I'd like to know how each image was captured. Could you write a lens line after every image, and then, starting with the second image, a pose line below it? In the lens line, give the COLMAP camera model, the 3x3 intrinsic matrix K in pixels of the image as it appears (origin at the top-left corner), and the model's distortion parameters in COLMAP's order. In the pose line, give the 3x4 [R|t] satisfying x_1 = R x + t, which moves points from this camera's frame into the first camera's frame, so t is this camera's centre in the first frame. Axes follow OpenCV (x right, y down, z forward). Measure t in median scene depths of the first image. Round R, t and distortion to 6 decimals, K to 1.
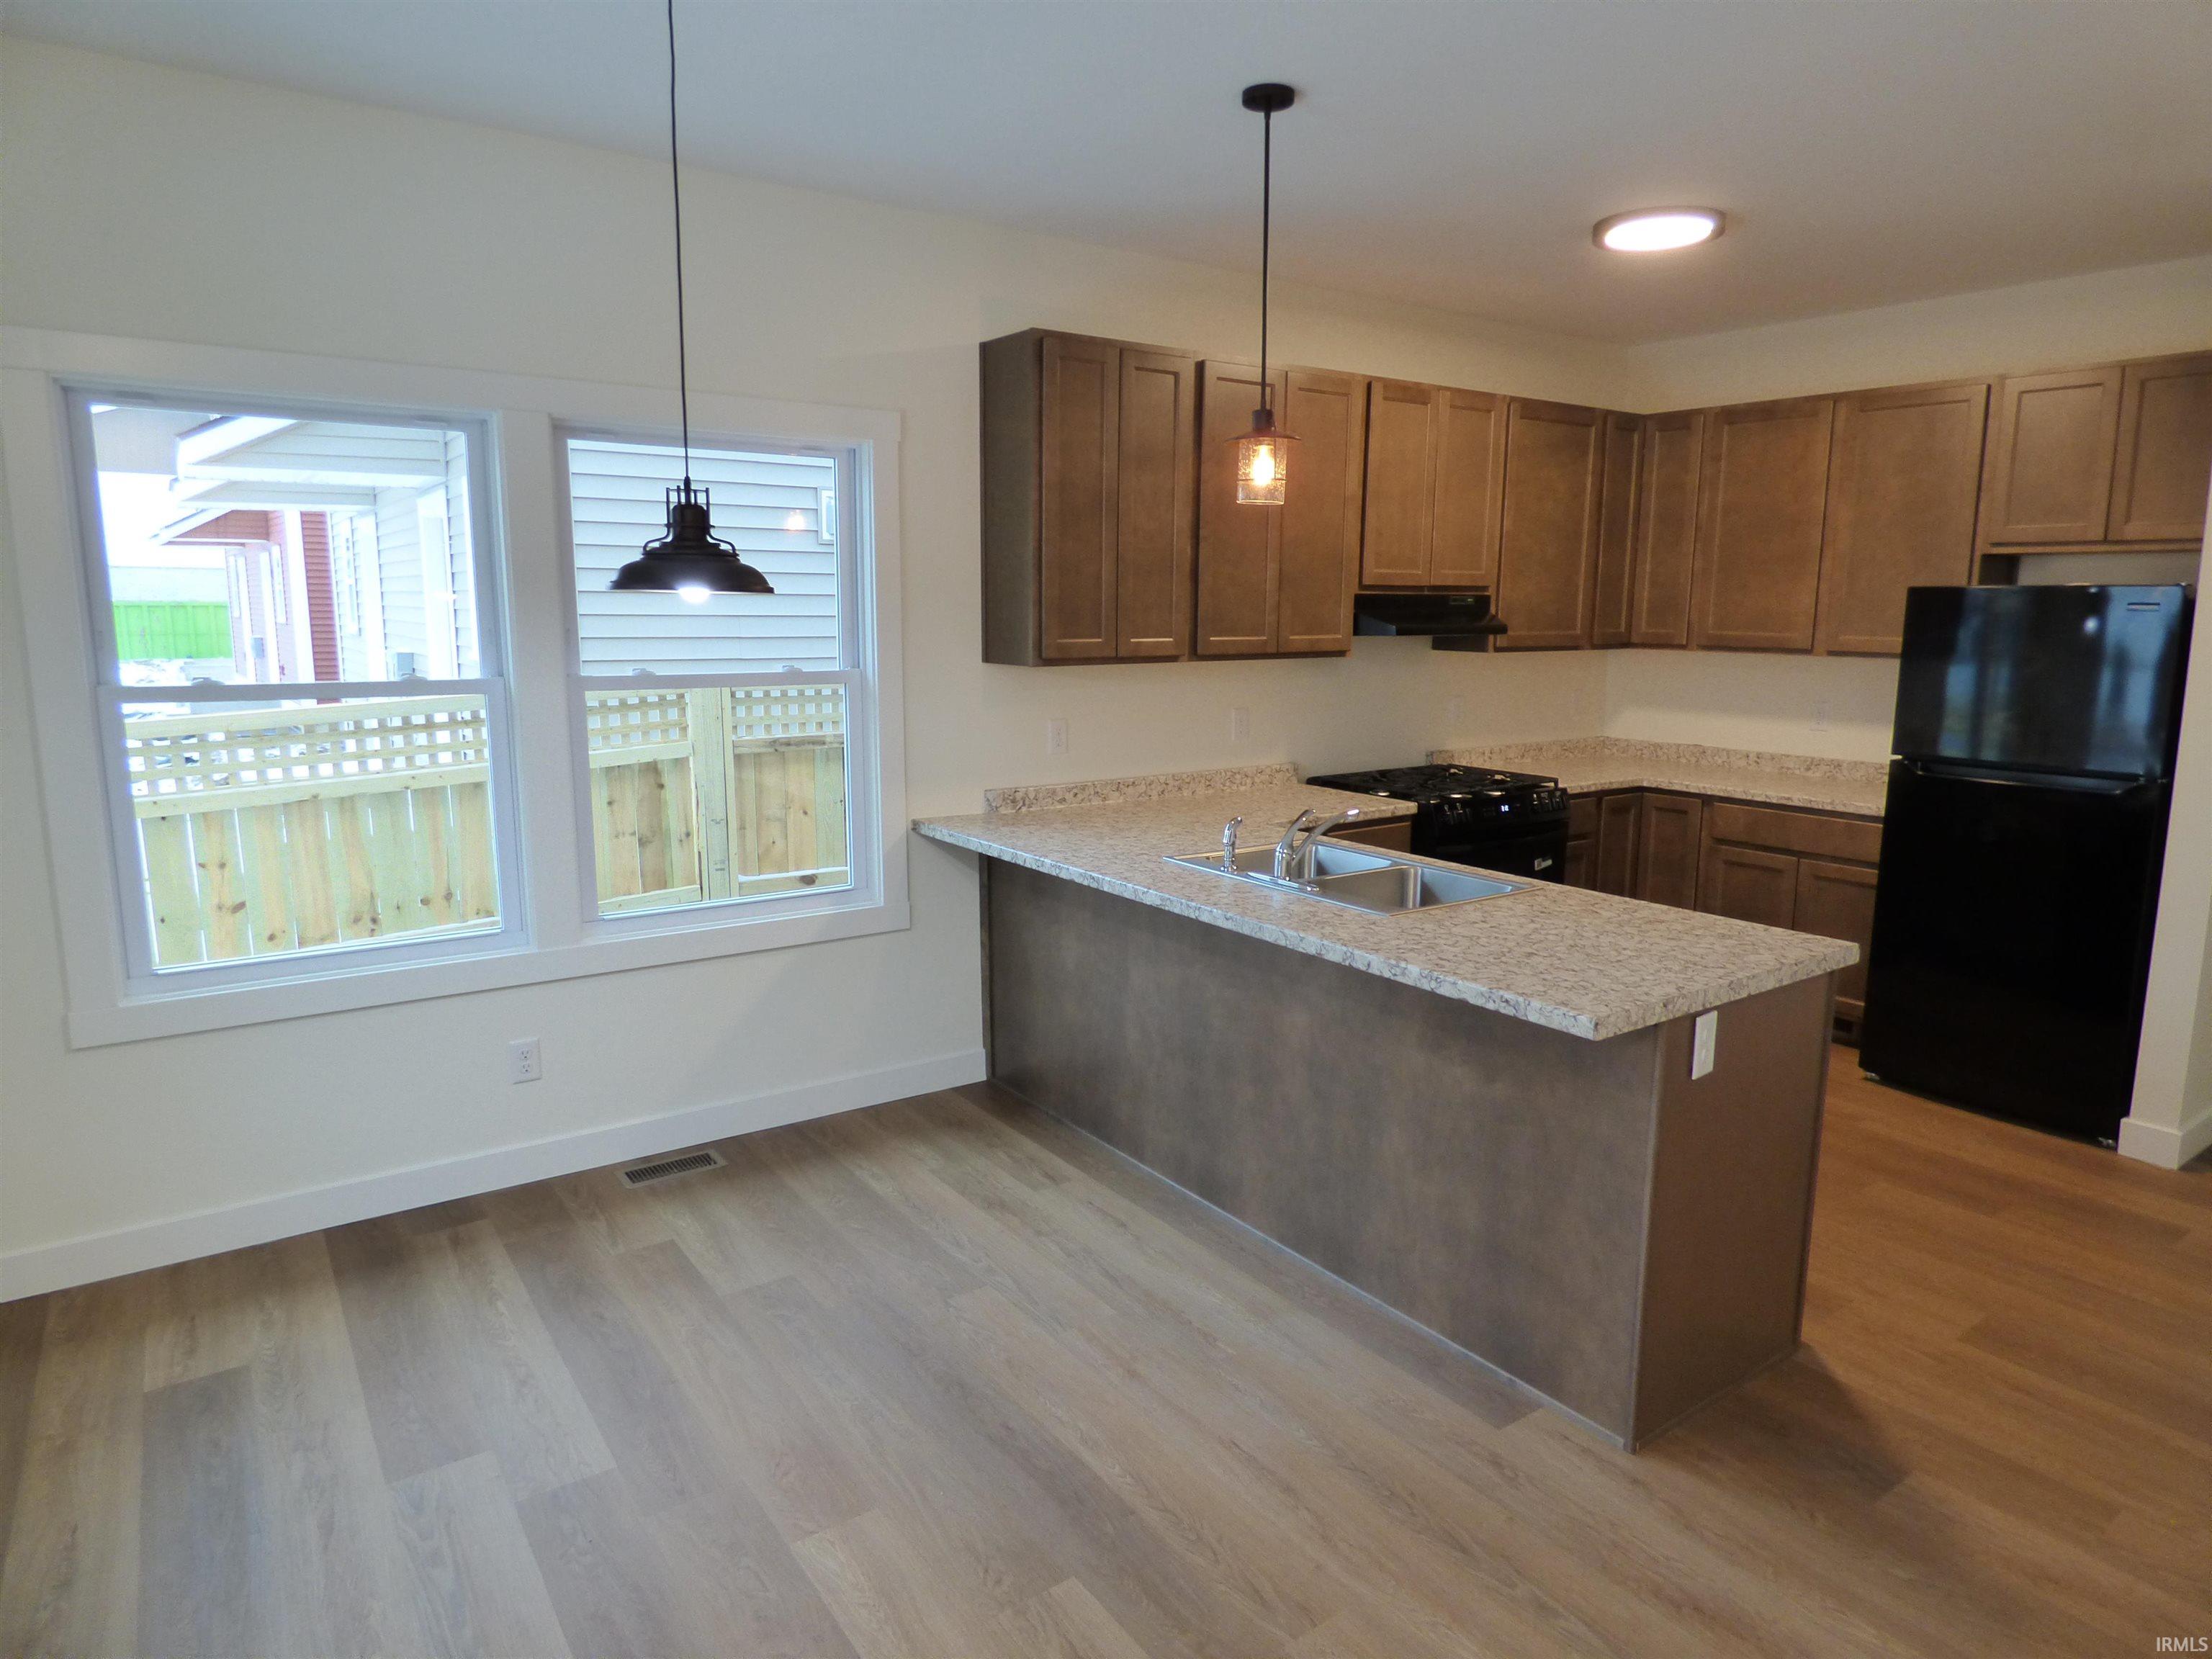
lens RADIAL K [[1342.1, 0, 1141.2], [0, 1342.1, 823.8], [0, 0, 1]] dist [0.005172, -0.024855]
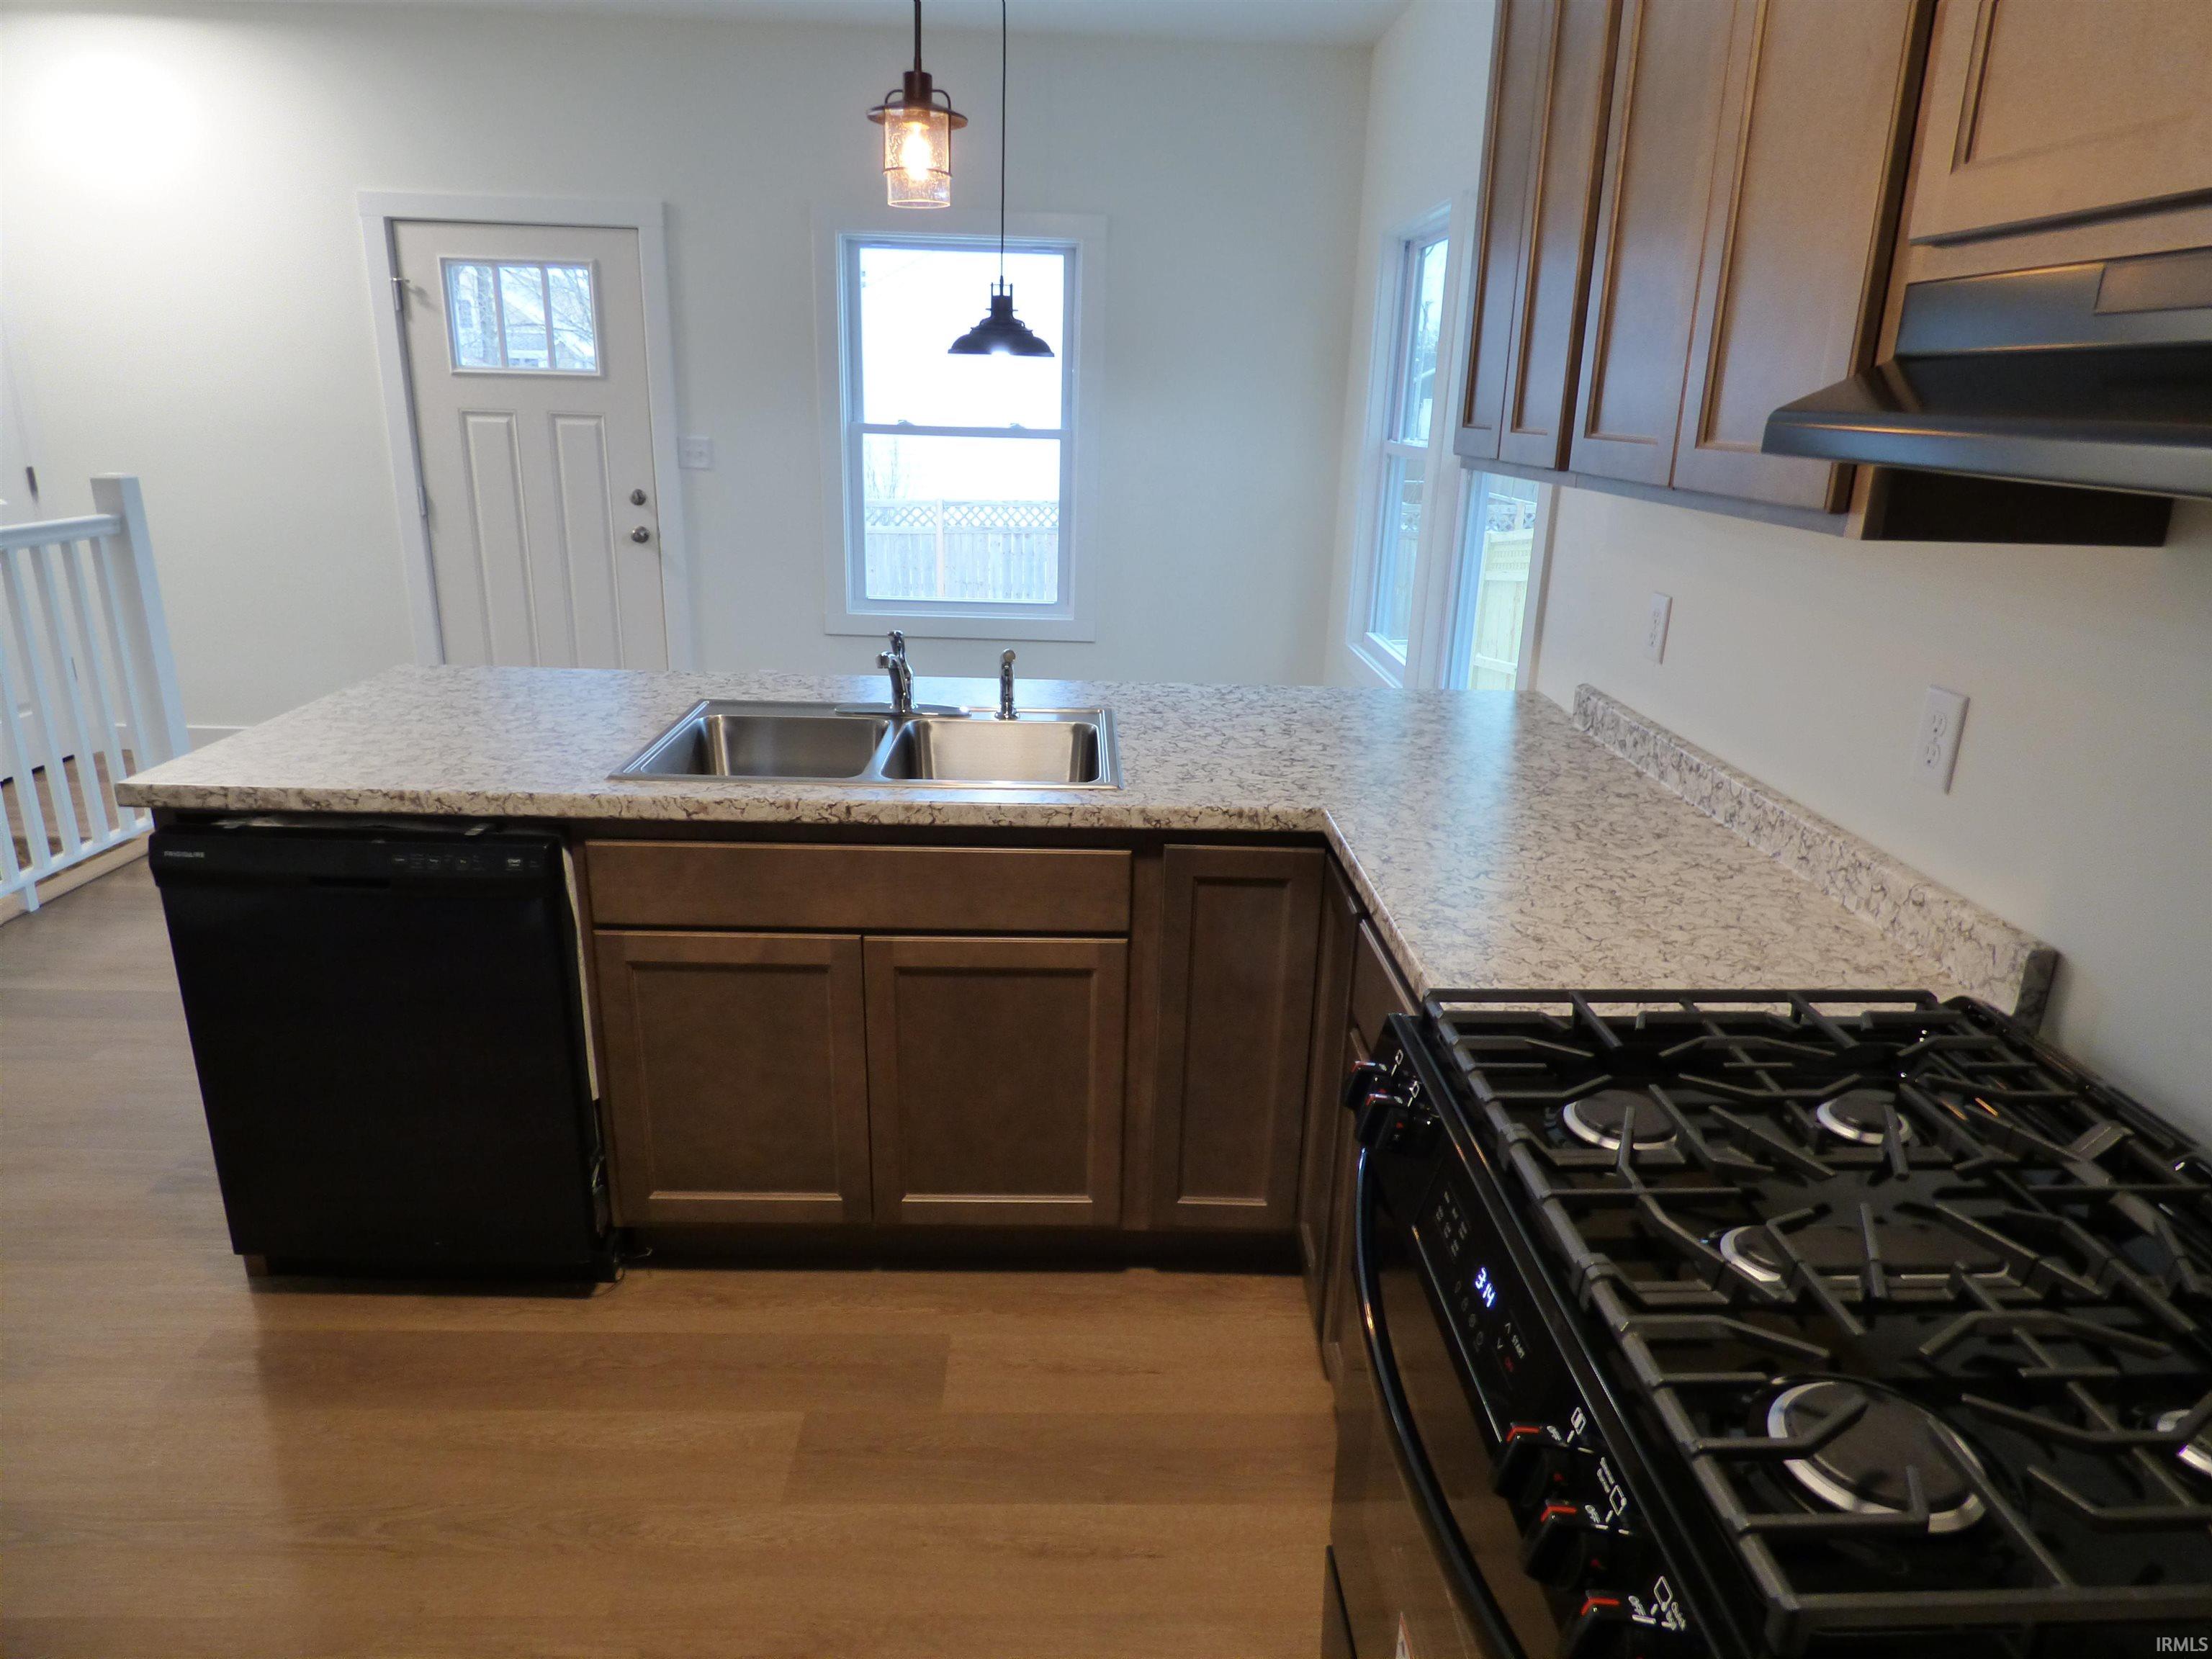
lens RADIAL K [[1342.1, 0, 1141.2], [0, 1342.1, 823.8], [0, 0, 1]] dist [0.005172, -0.024855]
pose [[-0.554260, 0.235573, -0.798312, 0.700479], [-0.167100, 0.908094, 0.383984, -0.233112], [0.815398, 0.346224, -0.463956, 1.555661]]
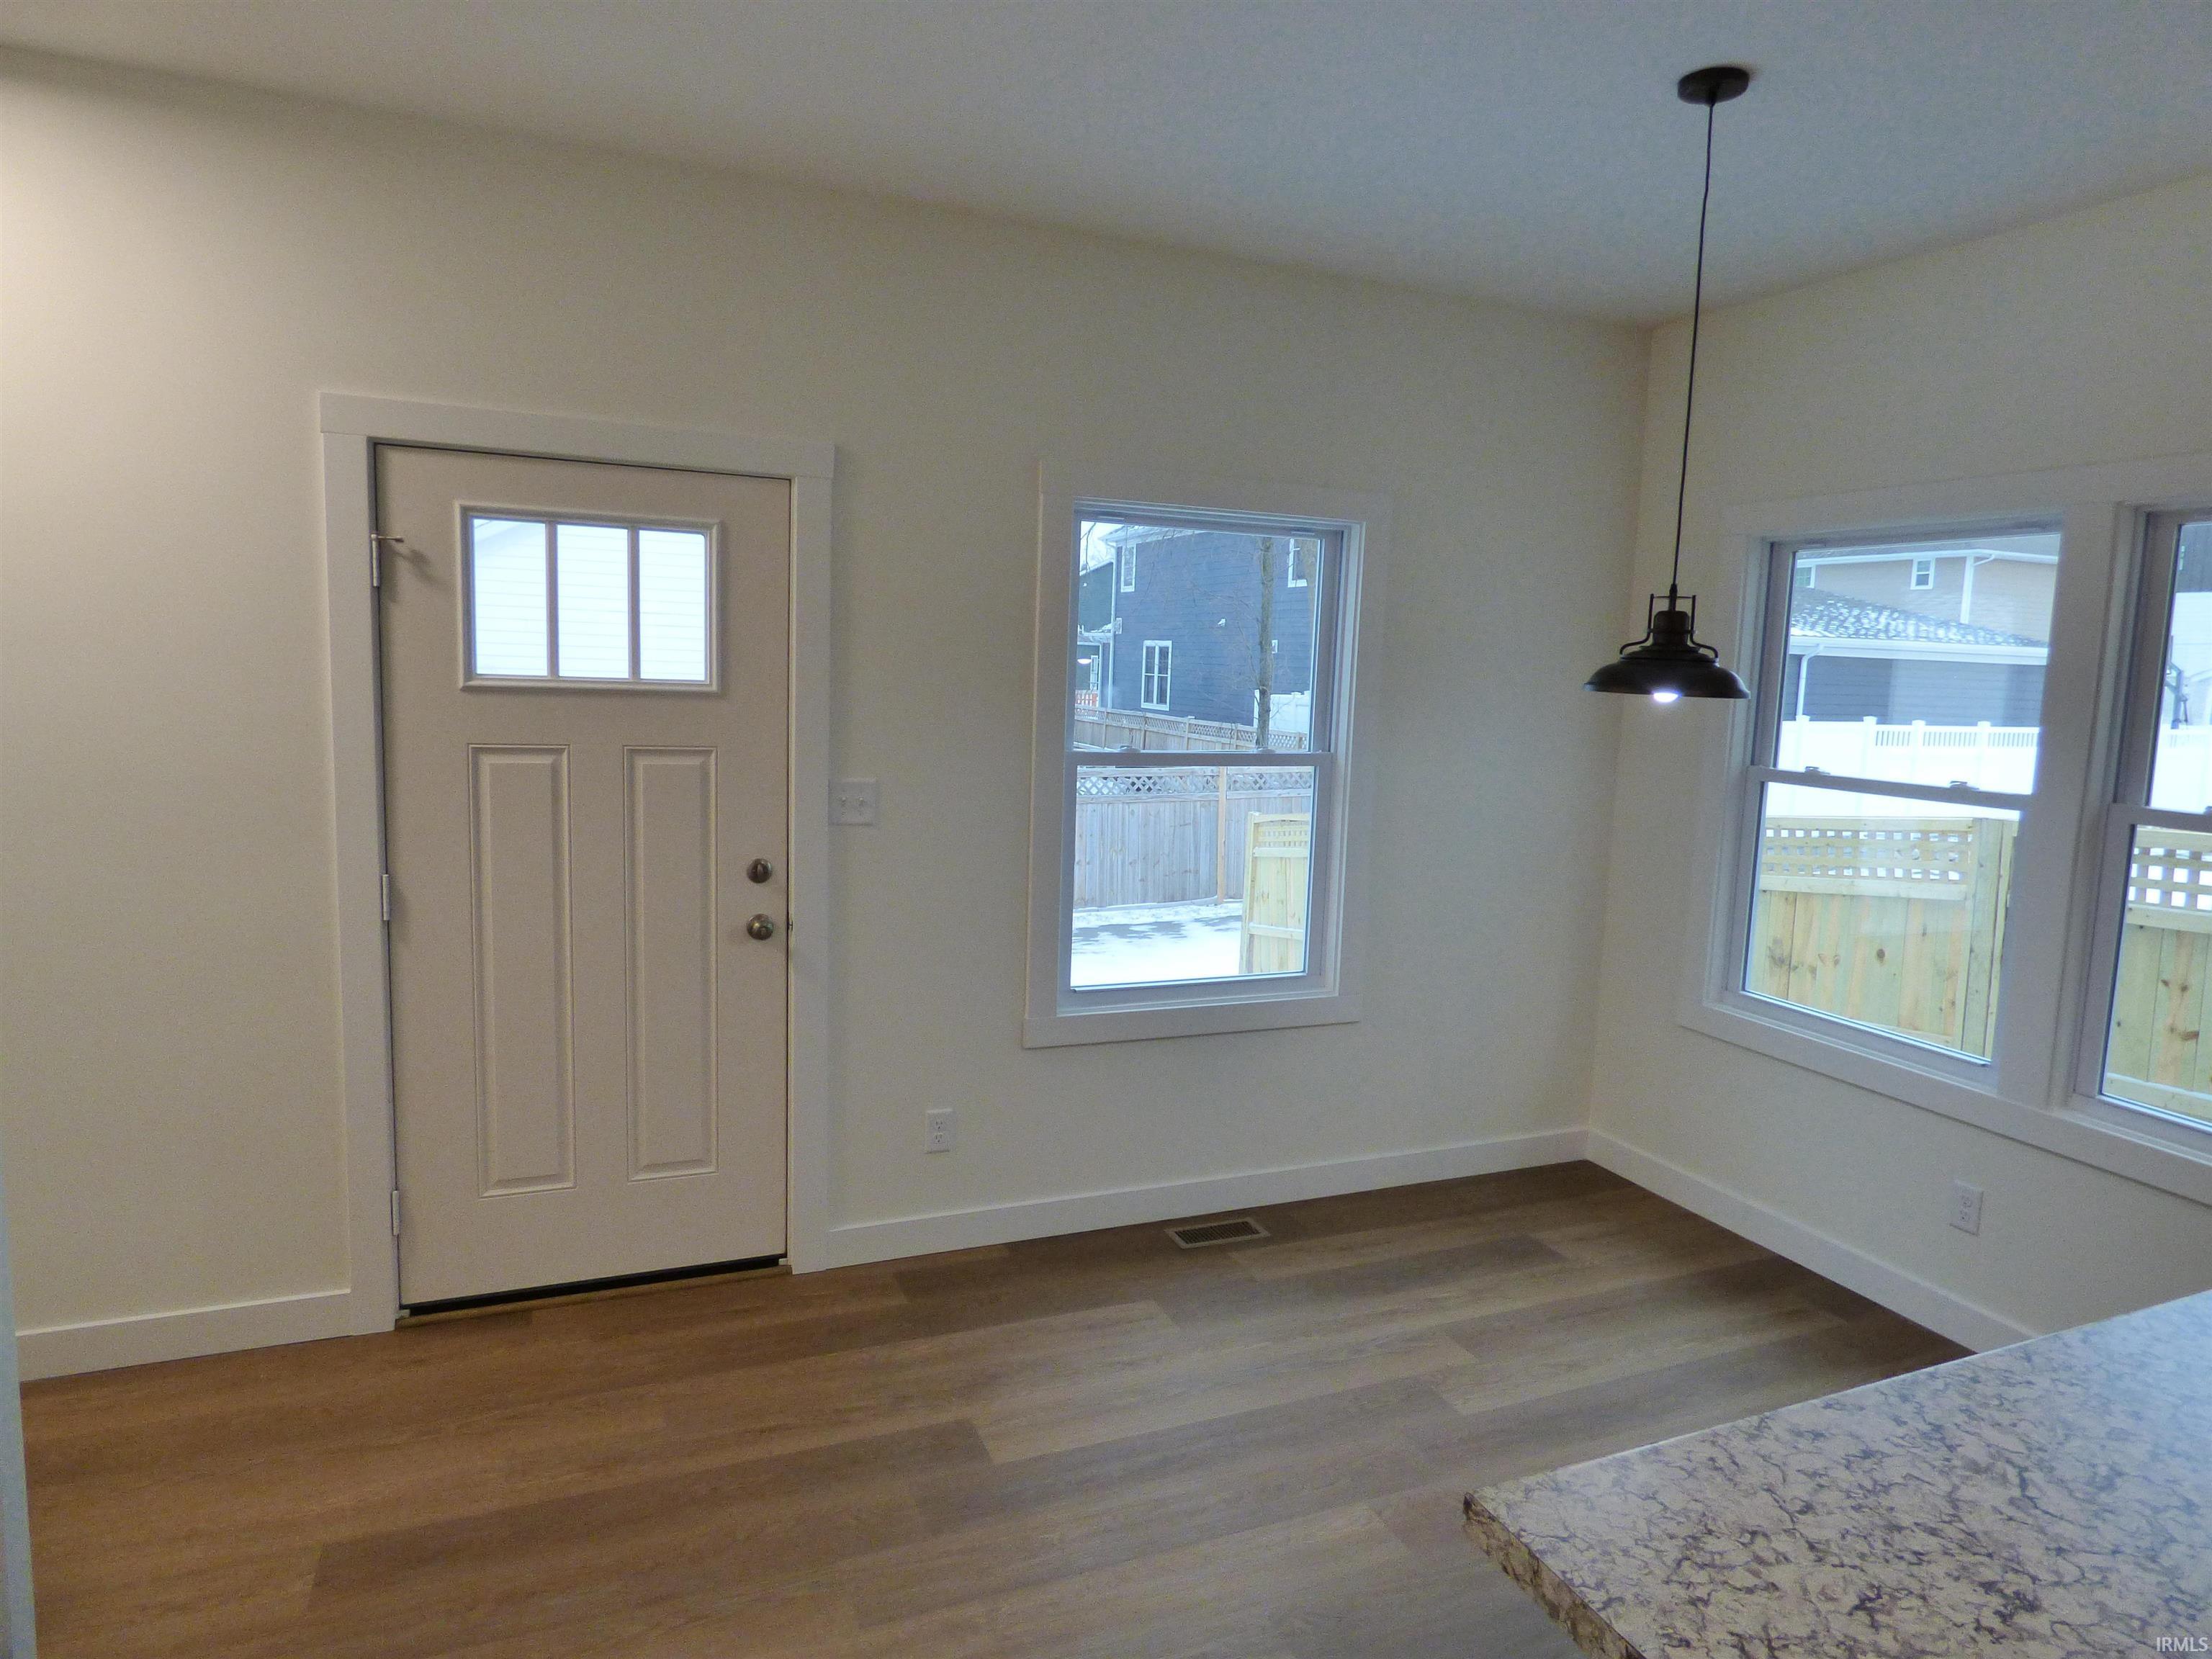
lens RADIAL K [[1342.1, 0, 1141.2], [0, 1342.1, 823.8], [0, 0, 1]] dist [0.005172, -0.024855]
pose [[-0.213989, 0.102163, -0.971479, 0.599963], [-0.197016, 0.969565, 0.145359, -0.114374], [0.956762, 0.222502, -0.187349, 0.648543]]
